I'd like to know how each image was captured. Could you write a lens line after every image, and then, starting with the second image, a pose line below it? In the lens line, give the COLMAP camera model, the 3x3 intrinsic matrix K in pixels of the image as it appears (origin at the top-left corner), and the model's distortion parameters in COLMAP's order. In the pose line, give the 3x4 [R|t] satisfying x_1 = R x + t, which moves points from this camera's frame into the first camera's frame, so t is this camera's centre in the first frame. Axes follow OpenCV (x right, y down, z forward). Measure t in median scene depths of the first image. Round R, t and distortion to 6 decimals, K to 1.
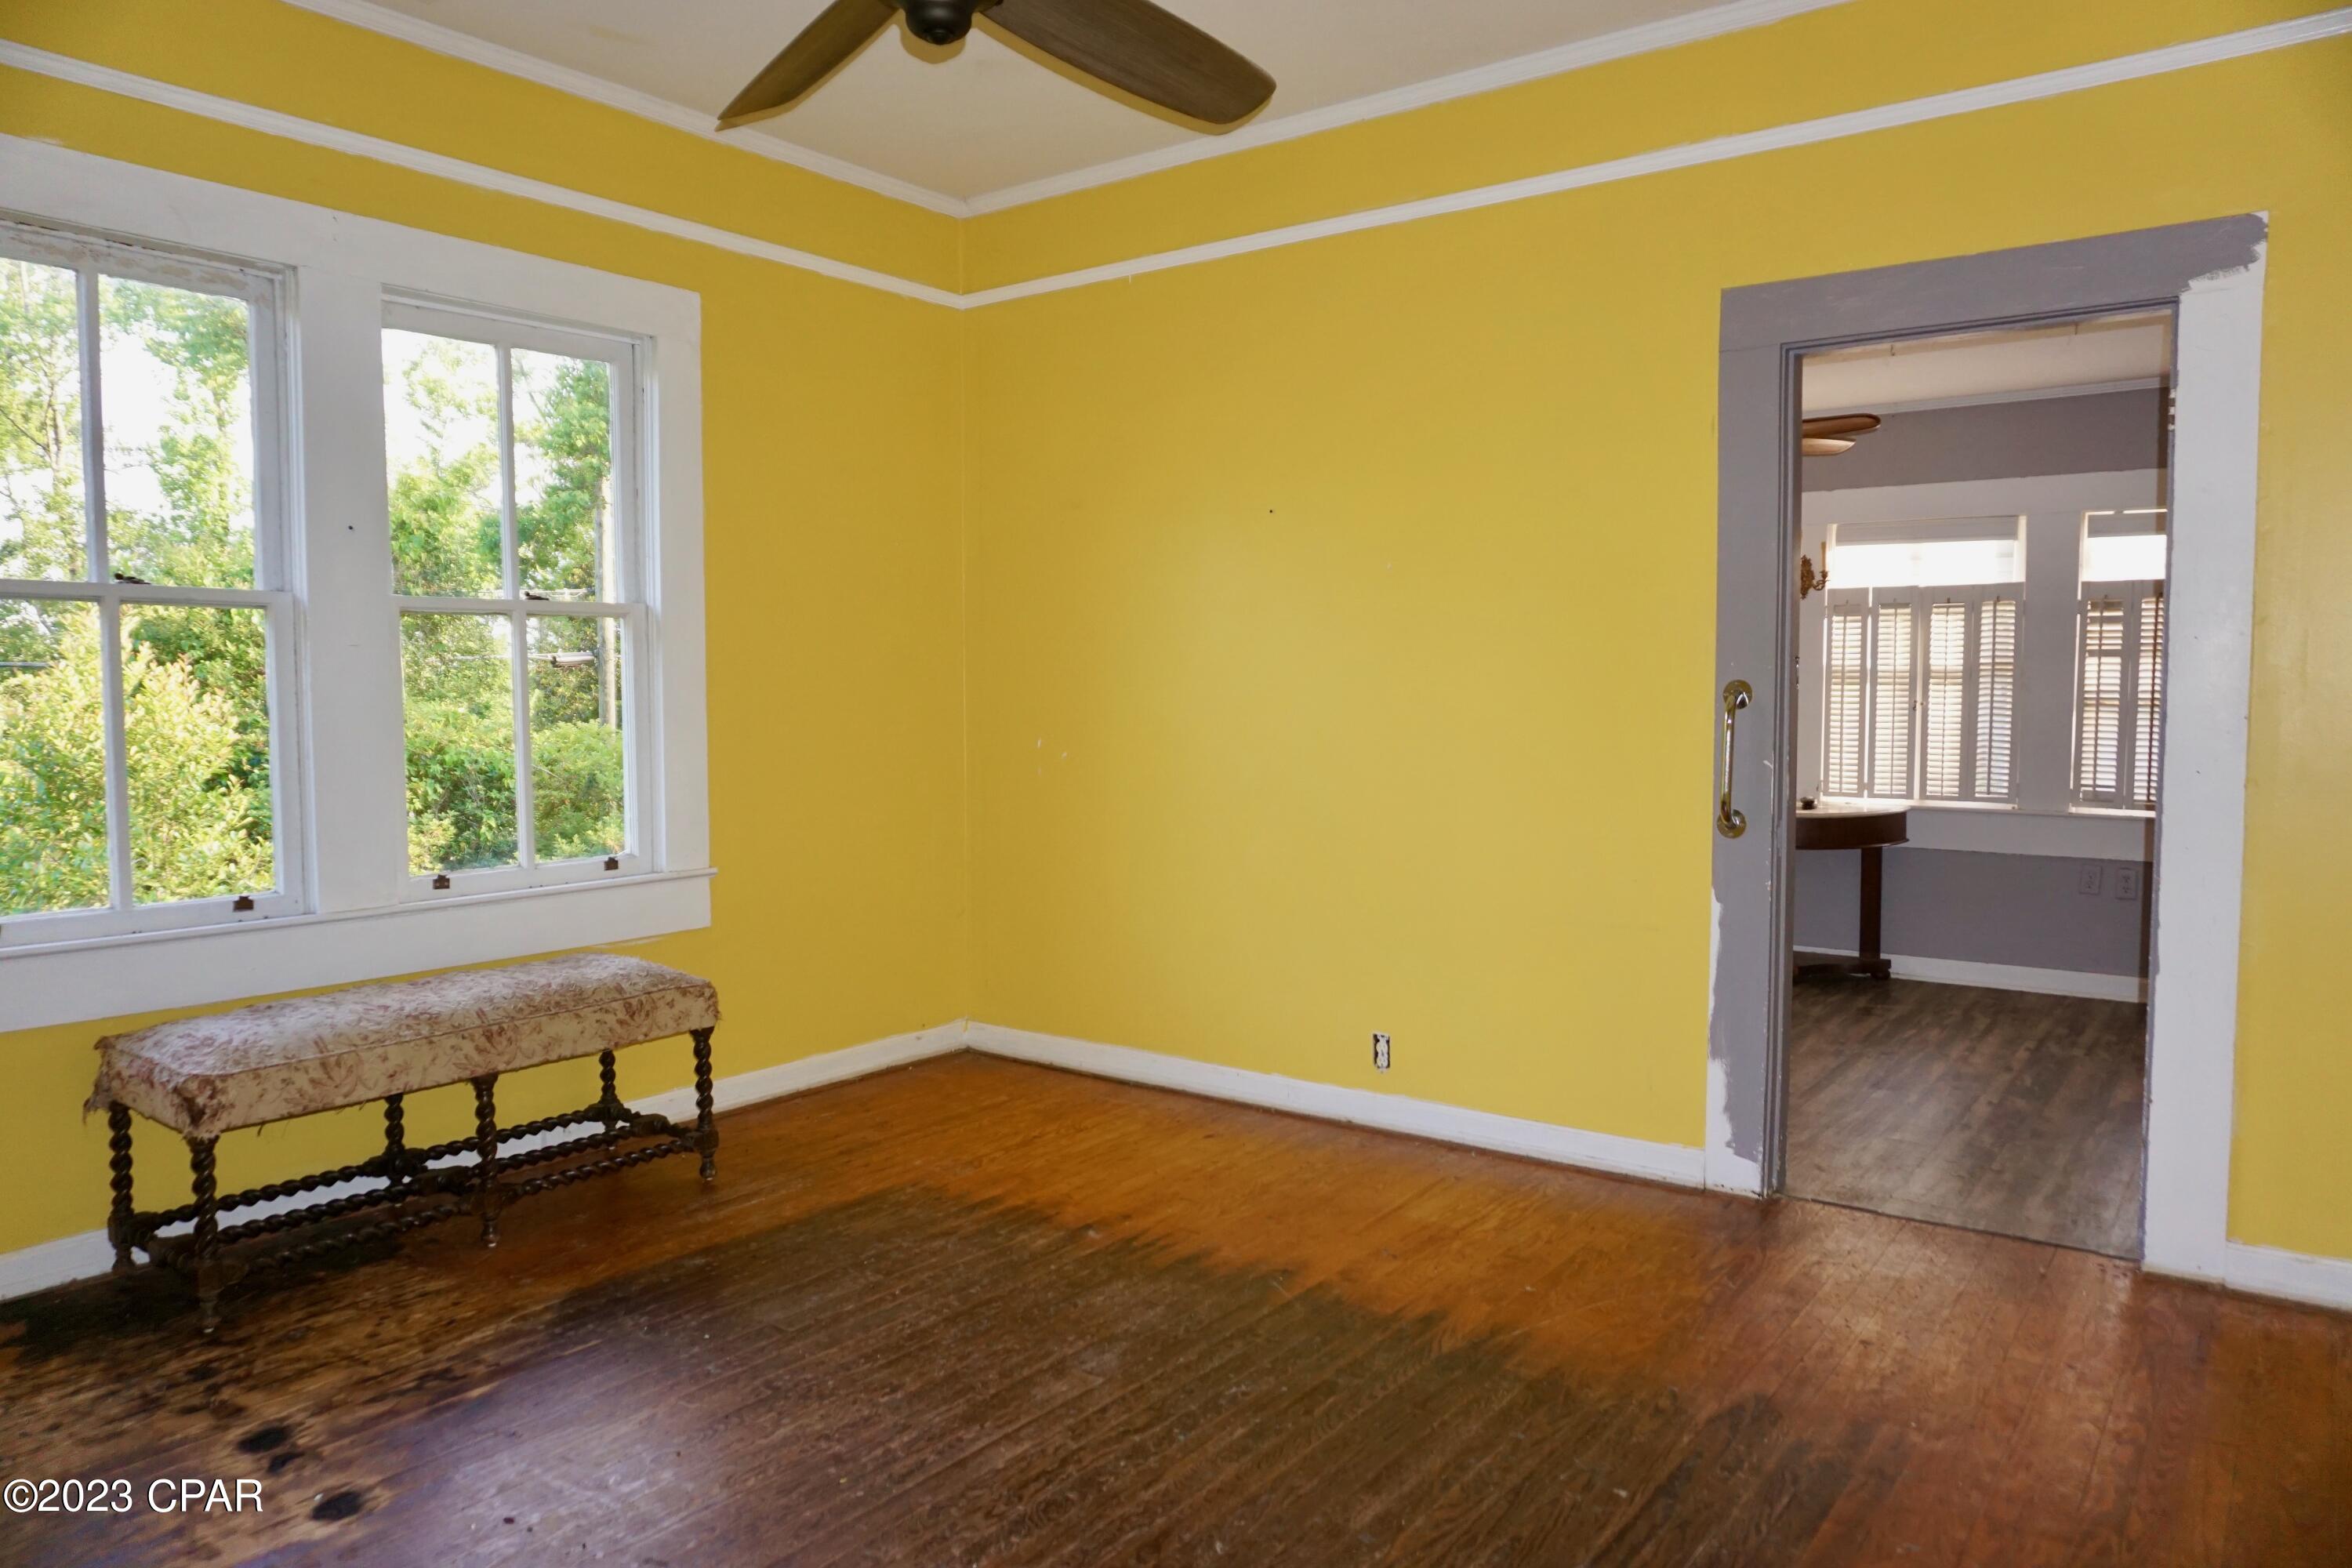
lens RADIAL K [[1595.2, 0, 1183.0], [0, 1595.2, 787.8], [0, 0, 1]] dist [-0.042825, 0.038213]
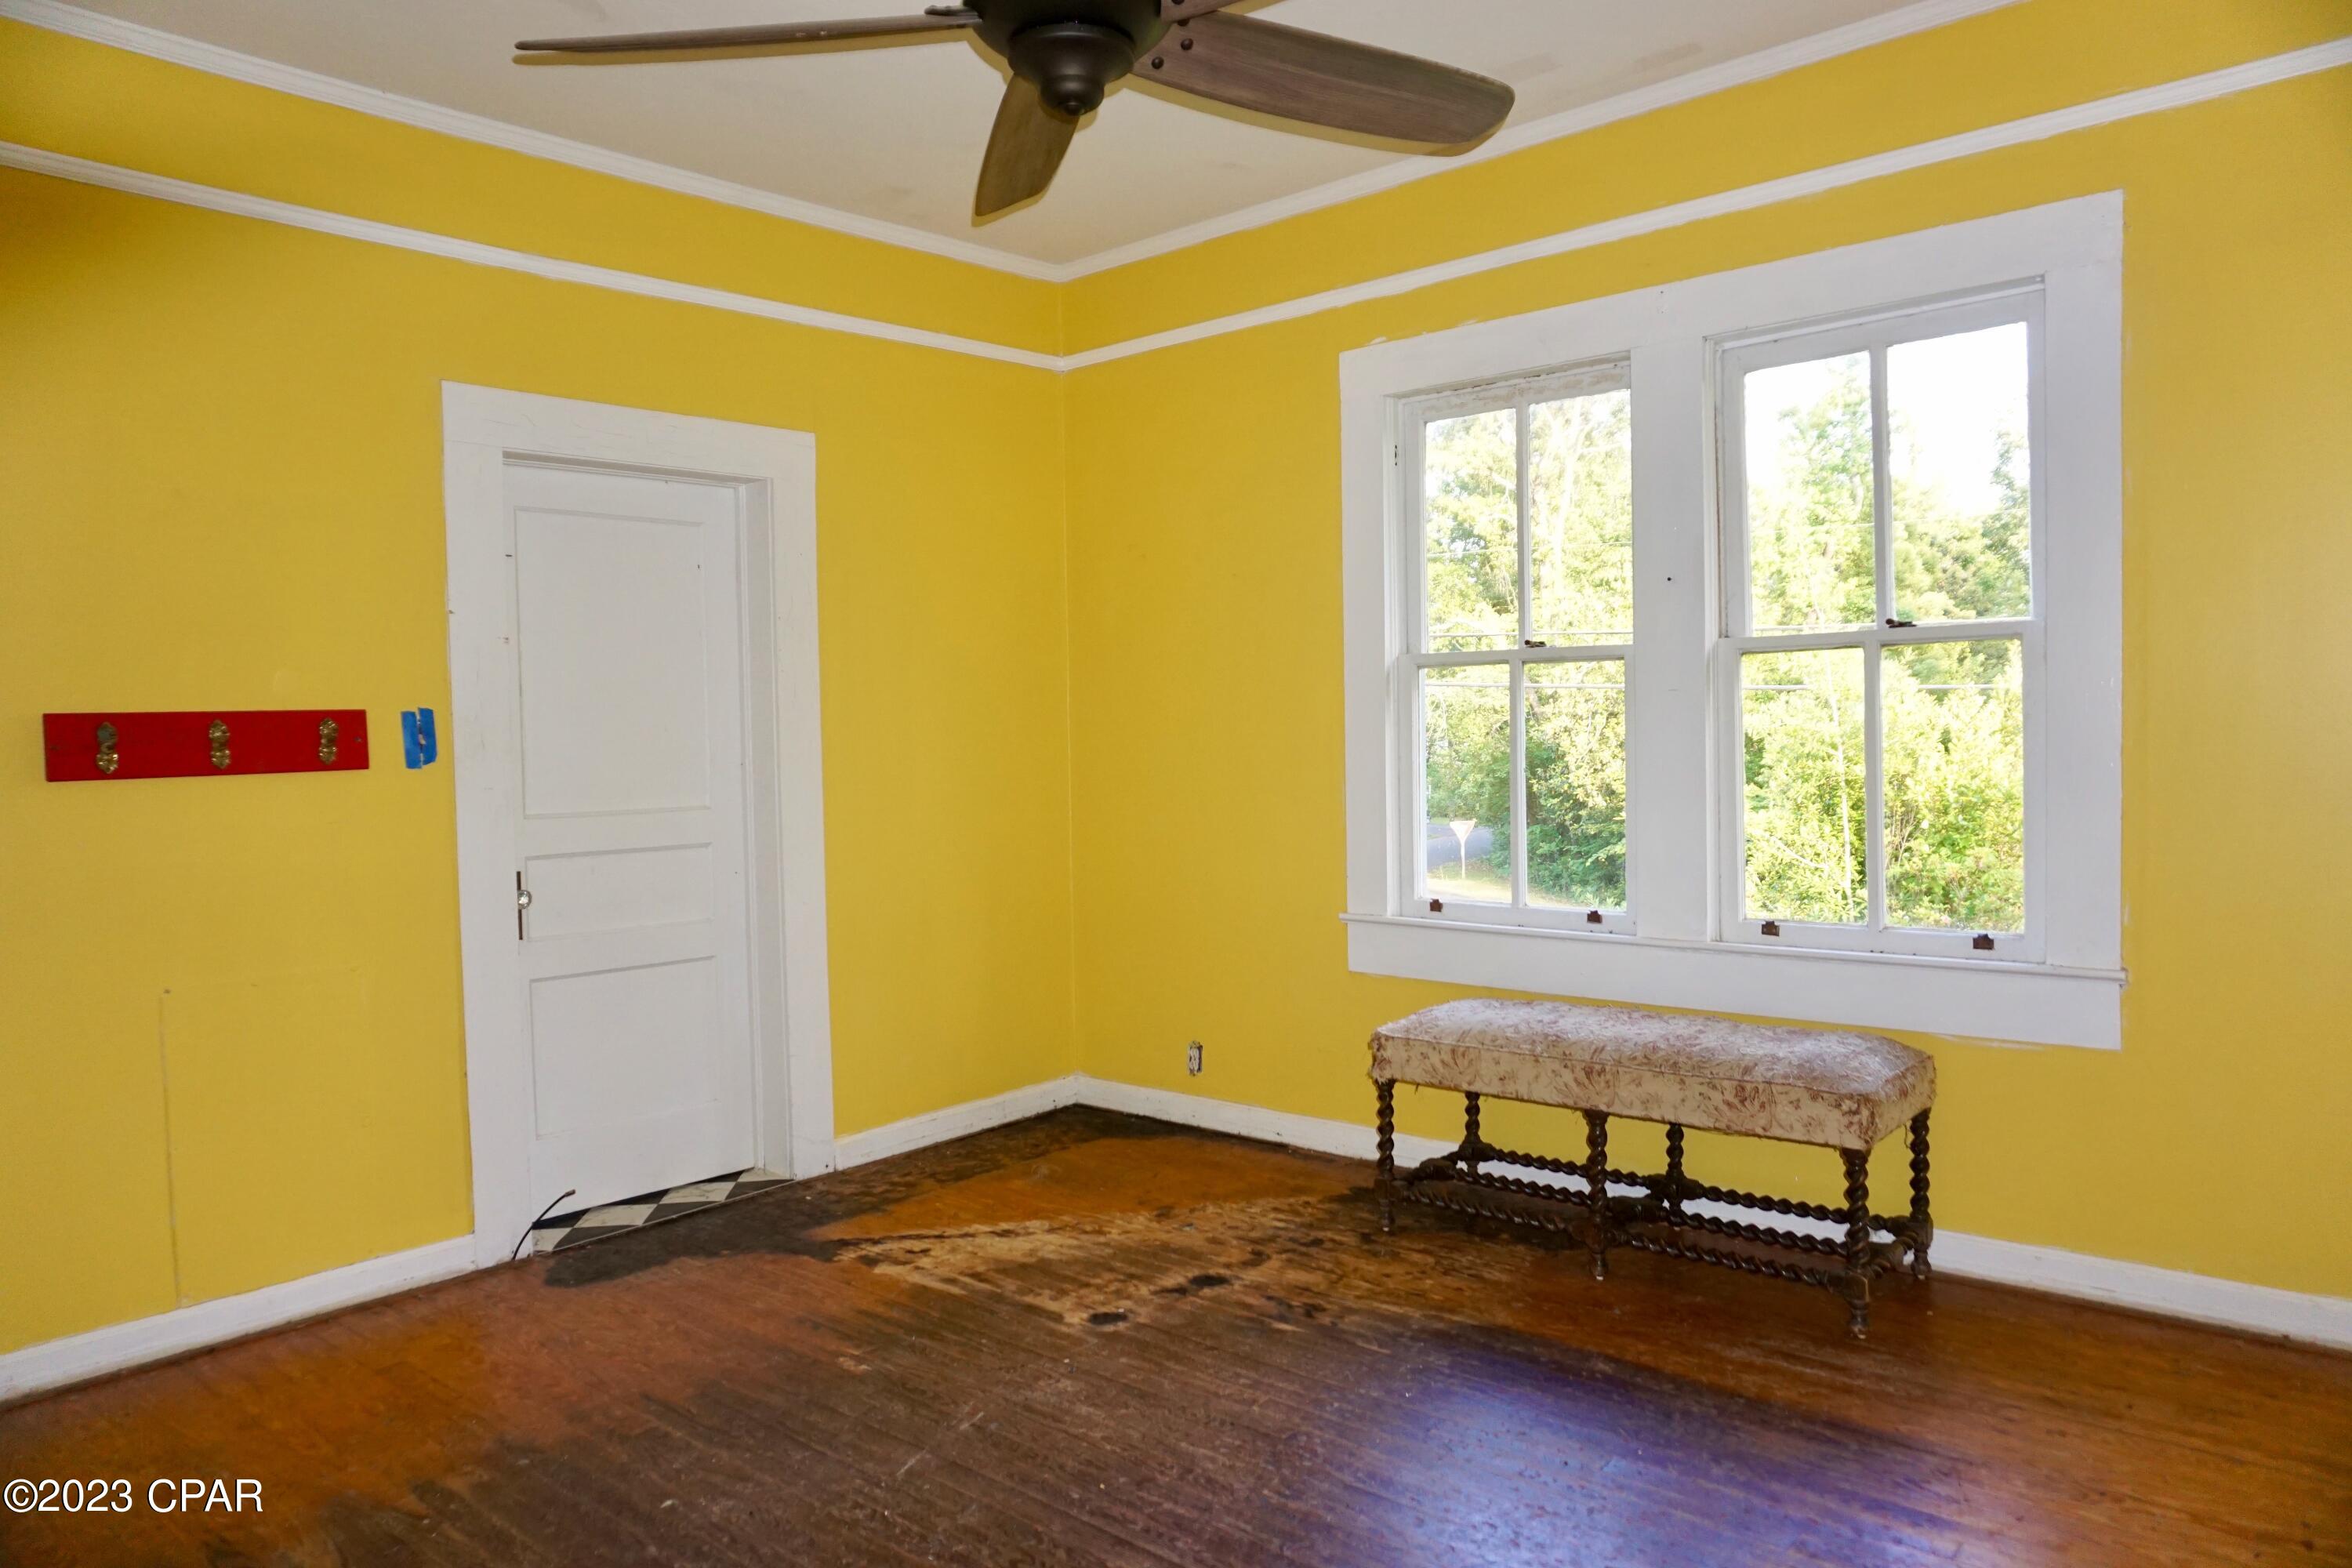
lens RADIAL K [[1595.2, 0, 1183.0], [0, 1595.2, 787.8], [0, 0, 1]] dist [-0.042825, 0.038213]
pose [[-0.090077, 0.041737, -0.995060, 0.644673], [-0.047279, 0.997816, 0.046132, -0.066447], [0.994812, 0.051201, -0.087907, 0.879197]]
